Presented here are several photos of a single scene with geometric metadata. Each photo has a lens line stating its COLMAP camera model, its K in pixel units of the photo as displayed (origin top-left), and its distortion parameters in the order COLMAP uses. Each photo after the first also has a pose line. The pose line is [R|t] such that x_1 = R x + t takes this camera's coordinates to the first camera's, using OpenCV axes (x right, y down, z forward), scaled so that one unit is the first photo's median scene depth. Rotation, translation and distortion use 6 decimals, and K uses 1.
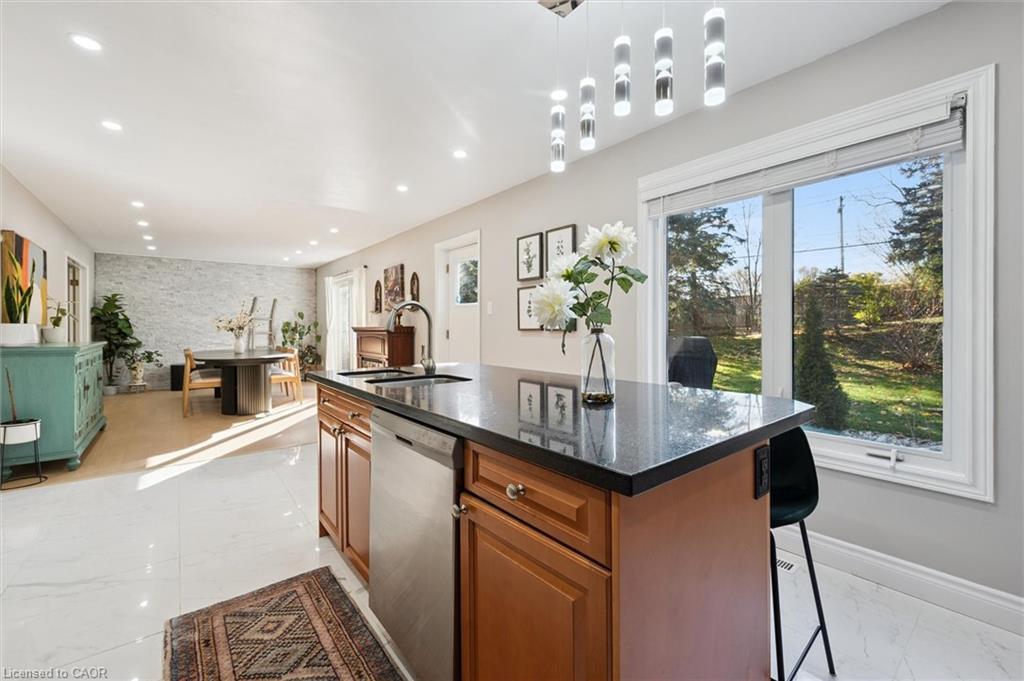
lens RADIAL K [[434.0, 0, 510.6], [0, 434.0, 326.6], [0, 0, 1]] dist [0.001070, 0.000377]
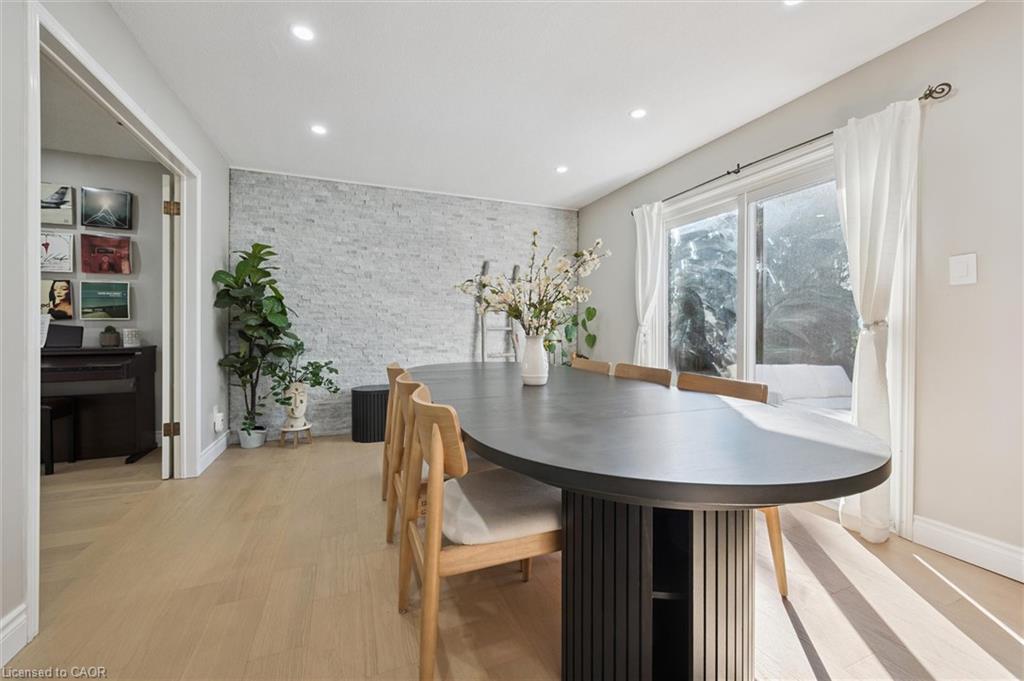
lens RADIAL K [[434.0, 0, 510.6], [0, 434.0, 326.6], [0, 0, 1]] dist [0.001070, 0.000377]
pose [[0.955216, 0.004889, -0.295869, -0.475042], [-0.005940, 0.999979, -0.002654, 0.015832], [0.295850, 0.004293, 0.955225, 0.593878]]
